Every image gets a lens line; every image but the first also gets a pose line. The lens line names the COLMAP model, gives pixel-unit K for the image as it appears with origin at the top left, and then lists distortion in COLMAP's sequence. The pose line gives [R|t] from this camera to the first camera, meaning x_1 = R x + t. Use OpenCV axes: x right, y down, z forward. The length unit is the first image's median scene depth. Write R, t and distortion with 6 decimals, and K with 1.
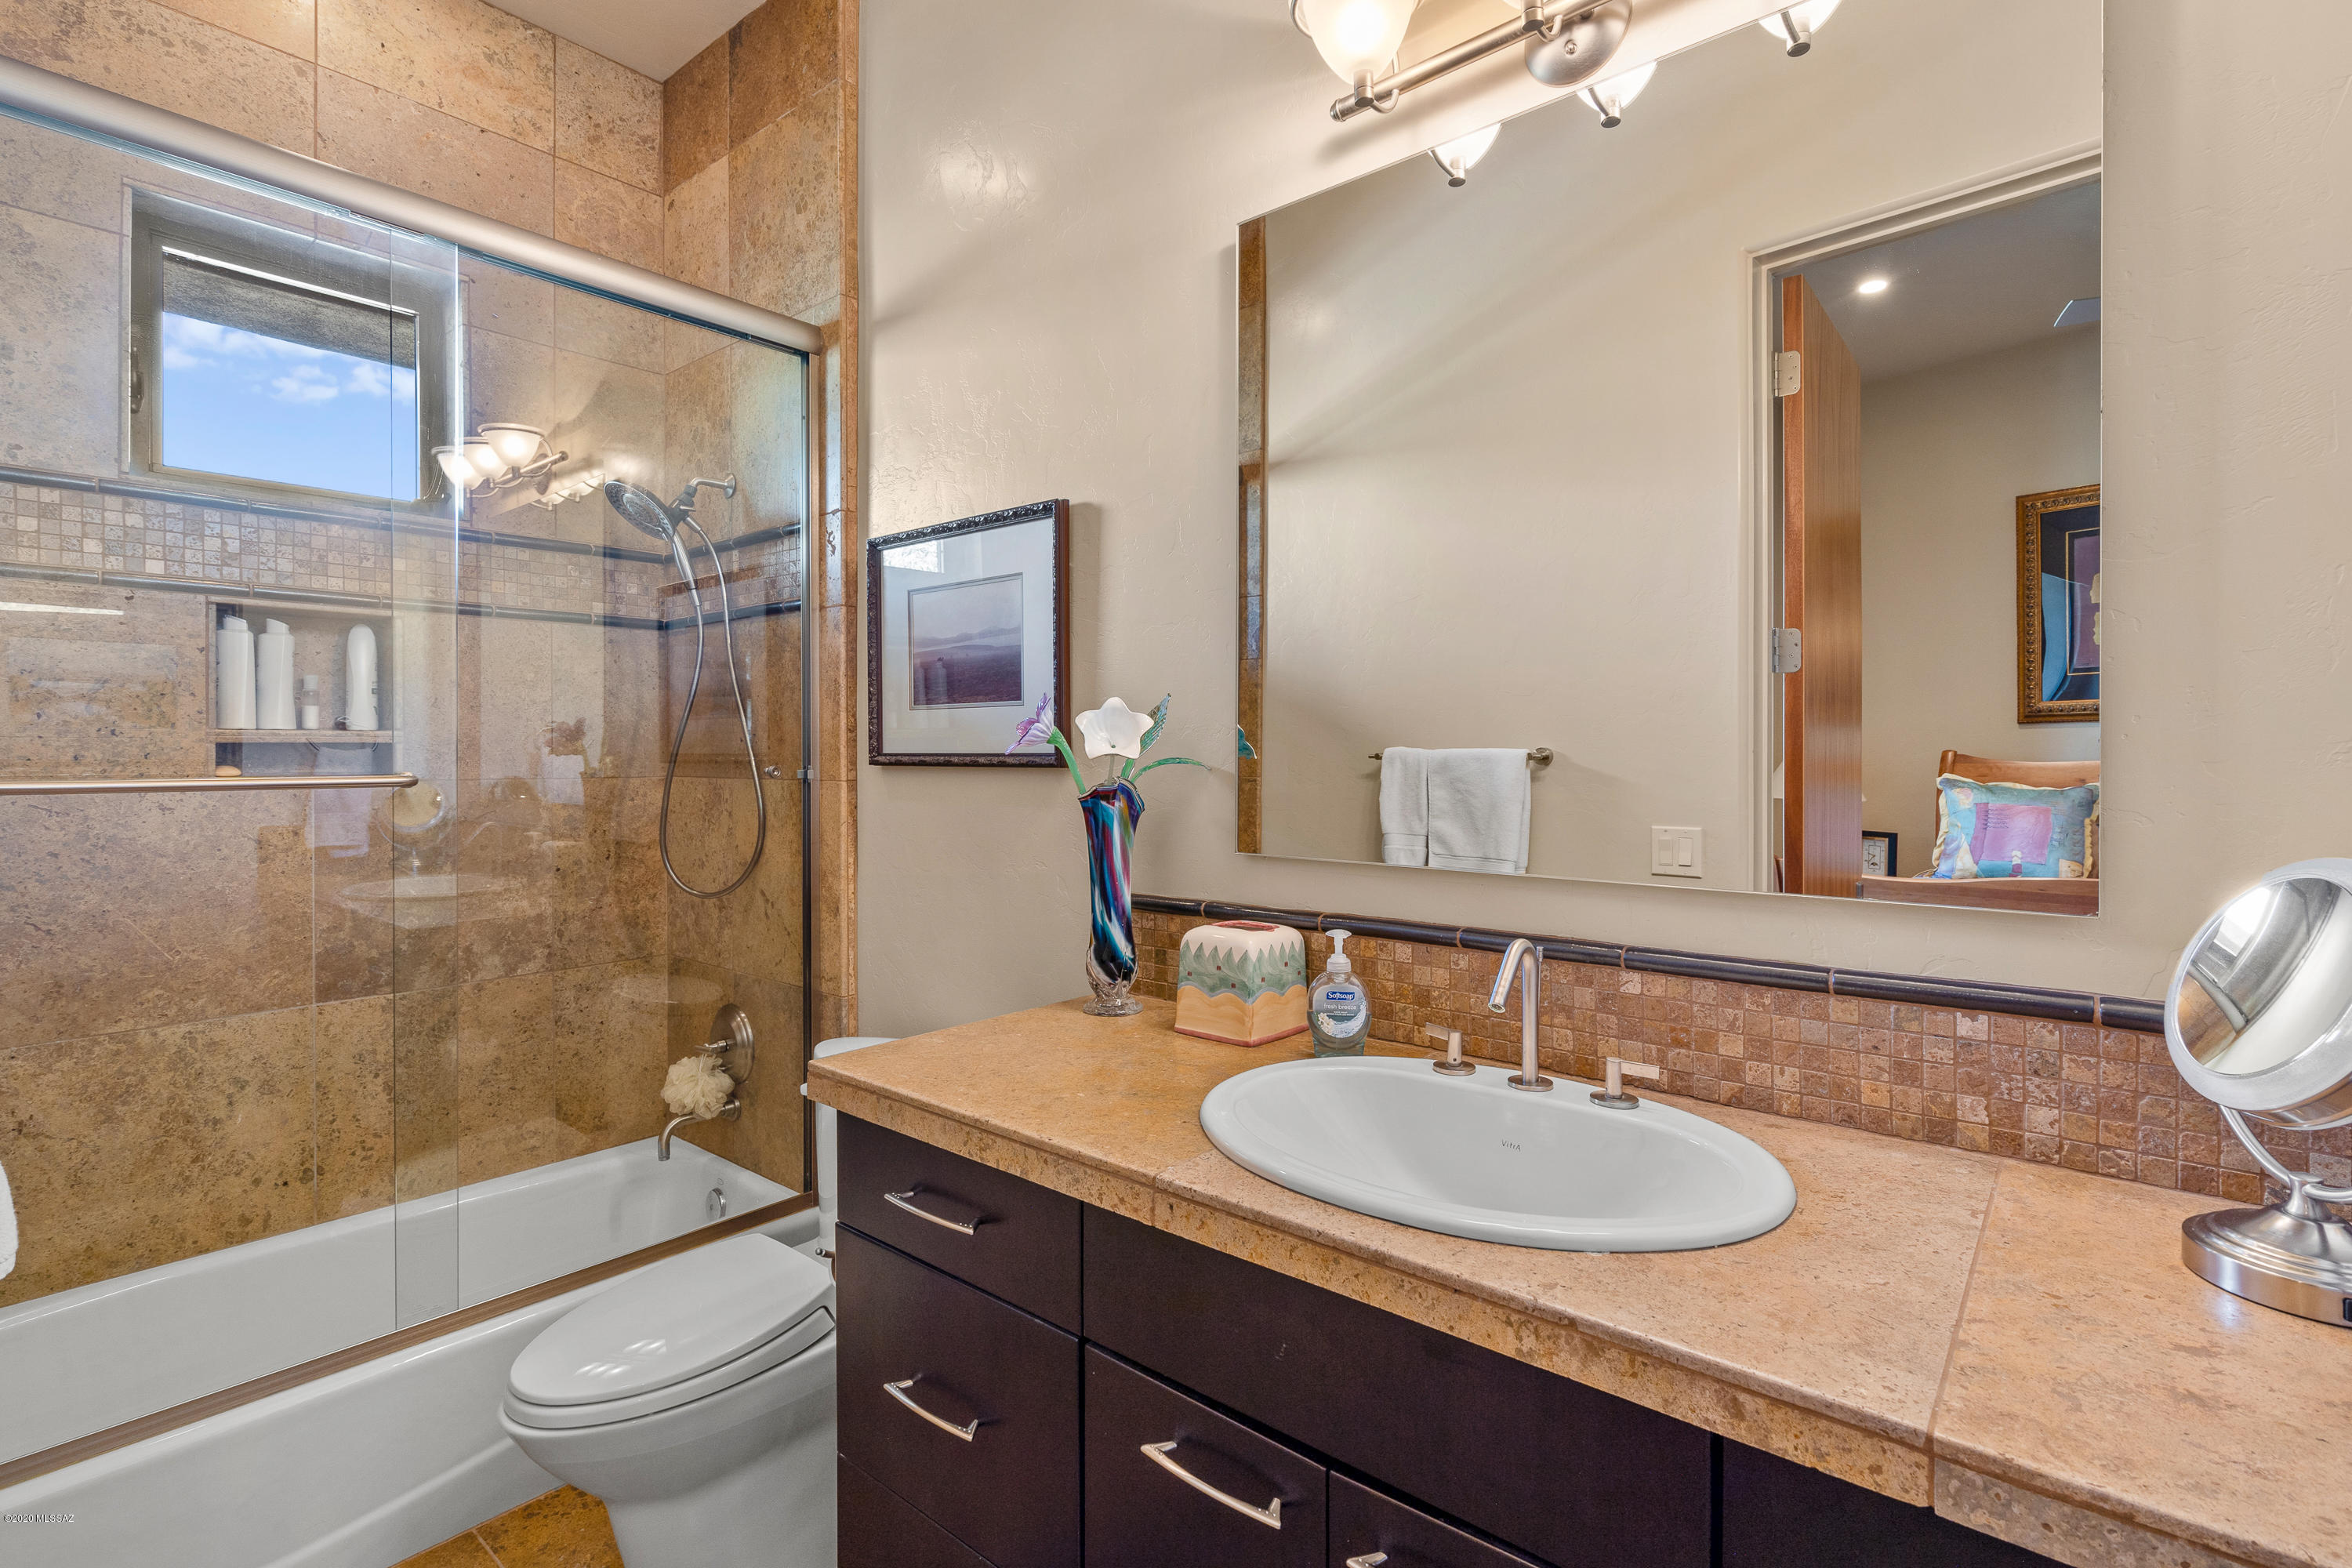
lens RADIAL K [[1089.9, 0, 1178.1], [0, 1089.9, 780.9], [0, 0, 1]] dist [-0.006469, 0.001358]
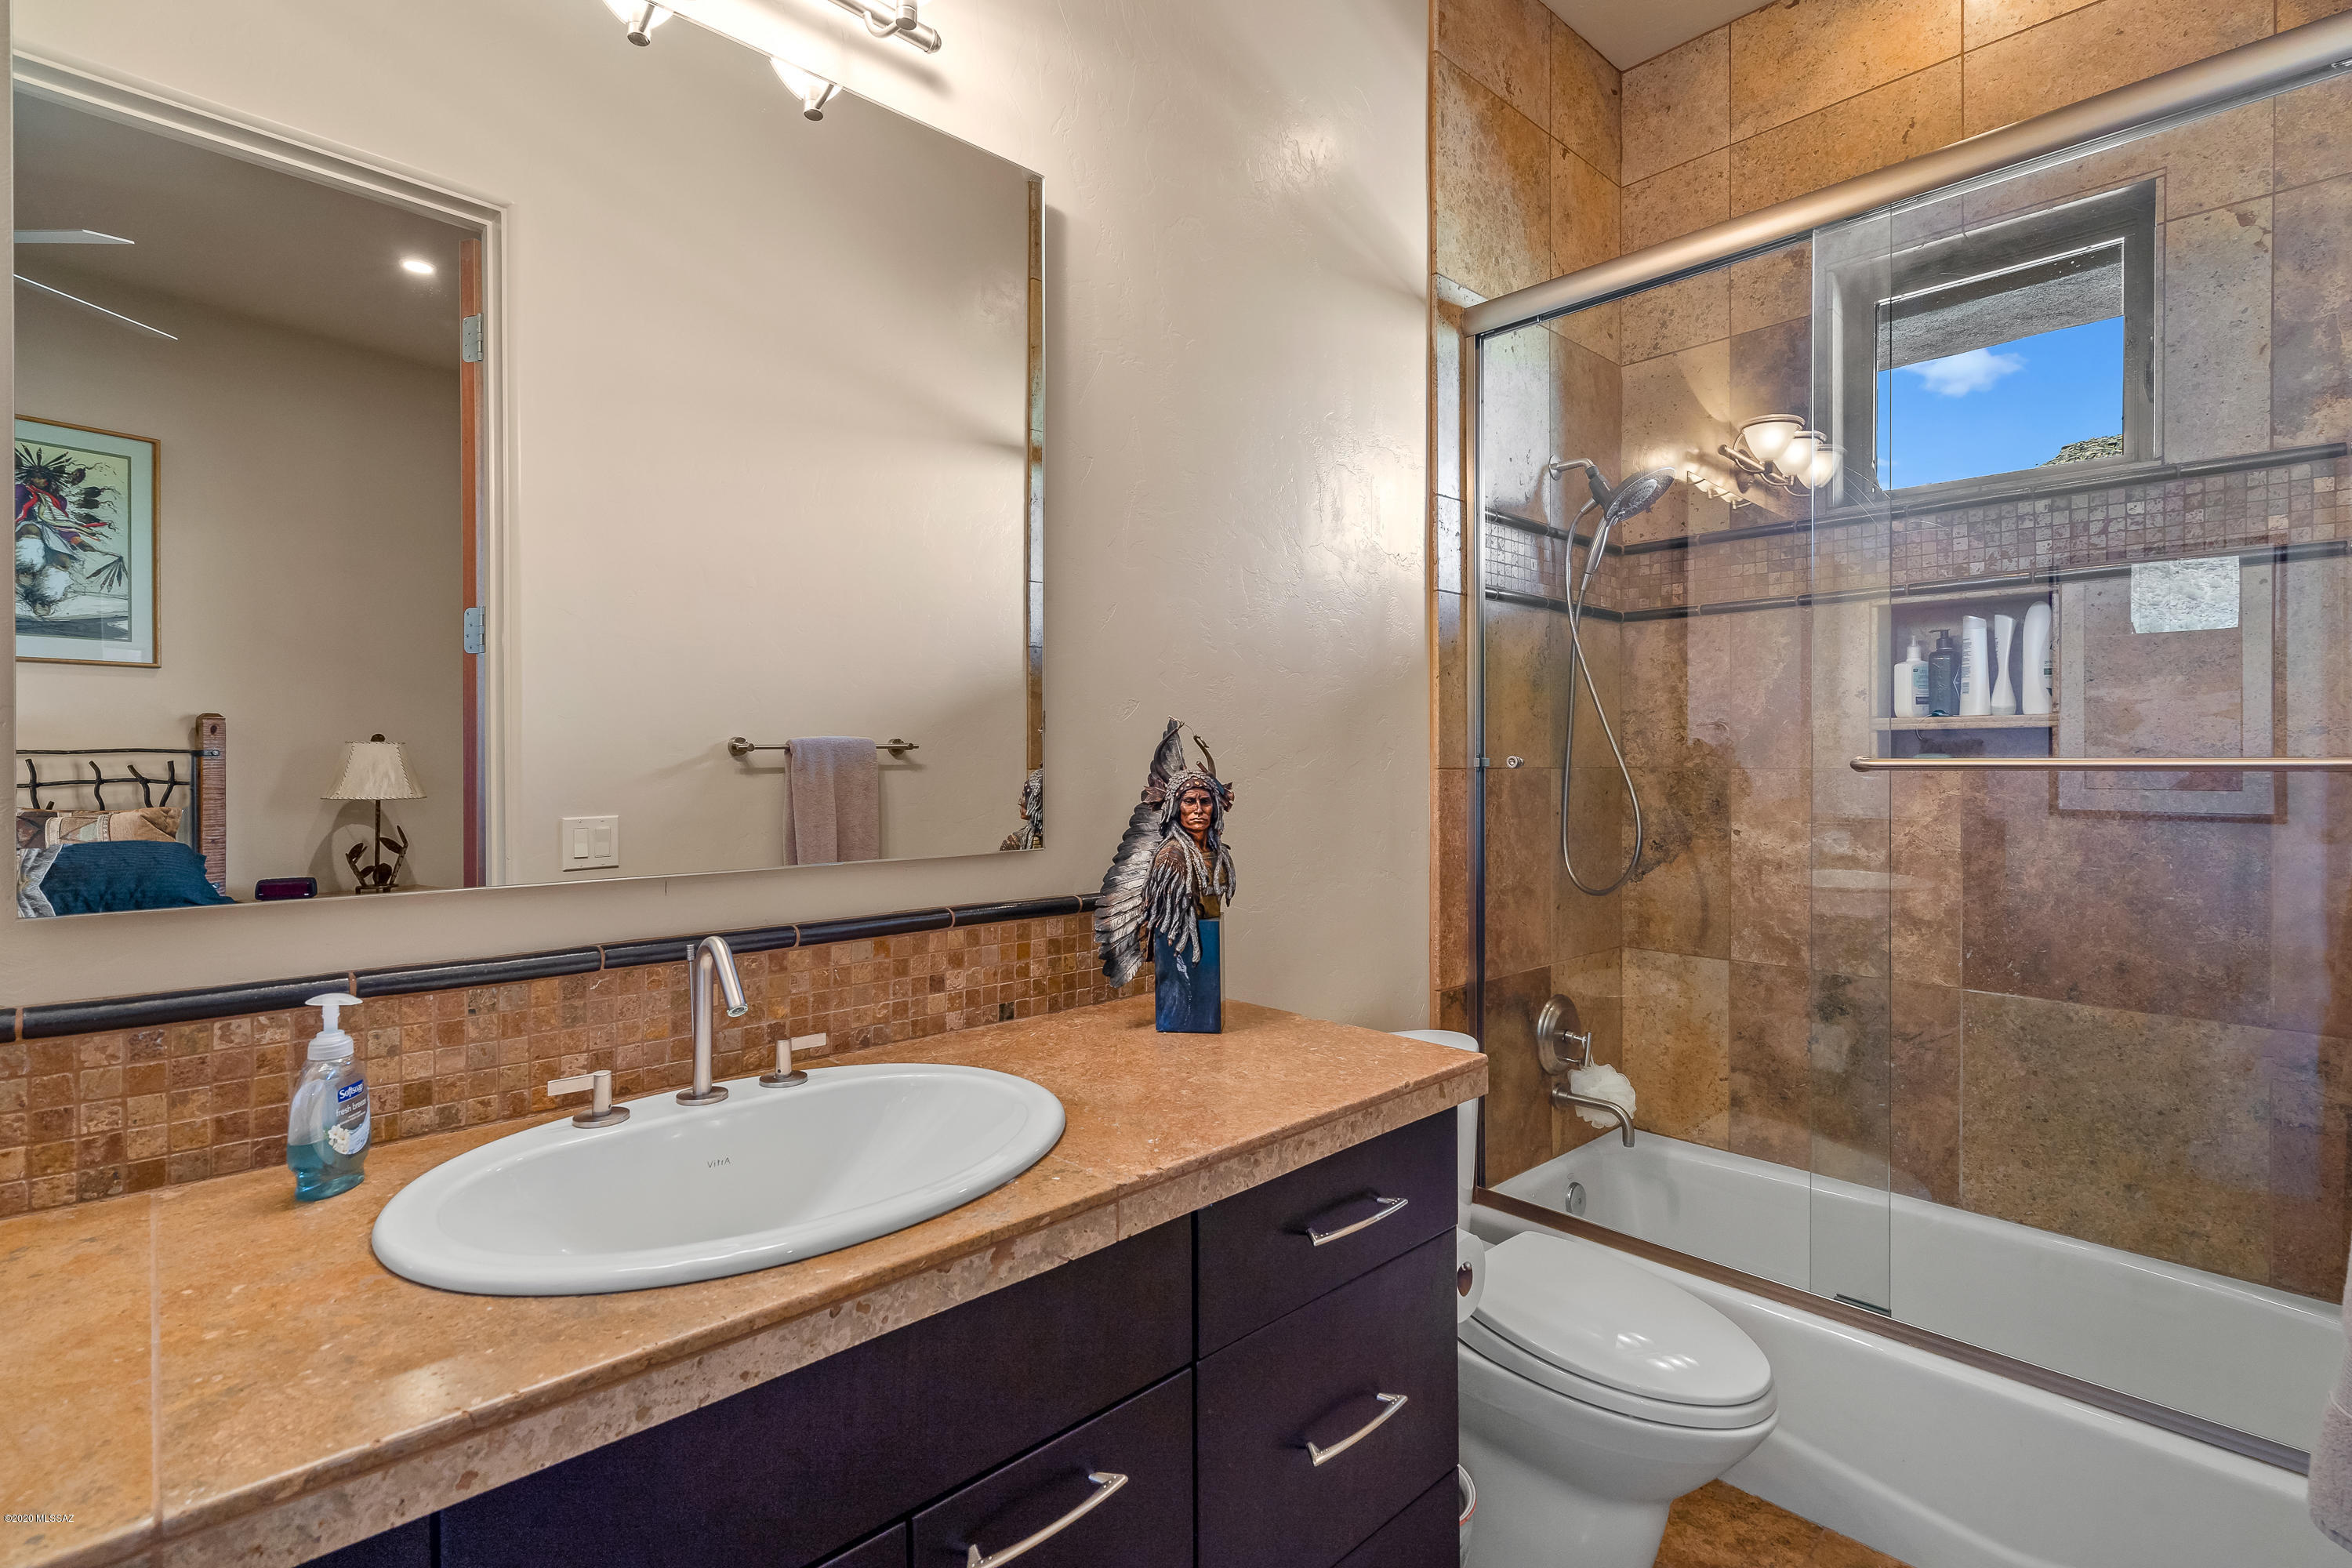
lens RADIAL K [[1089.9, 0, 1179.7], [0, 1089.9, 770.2], [0, 0, 1]] dist [-0.006469, 0.001358]
pose [[0.088290, 0.001143, 0.996094, -0.566895], [0.010136, 0.999947, -0.002046, 0.006868], [-0.996043, 0.010277, 0.088274, 0.519043]]
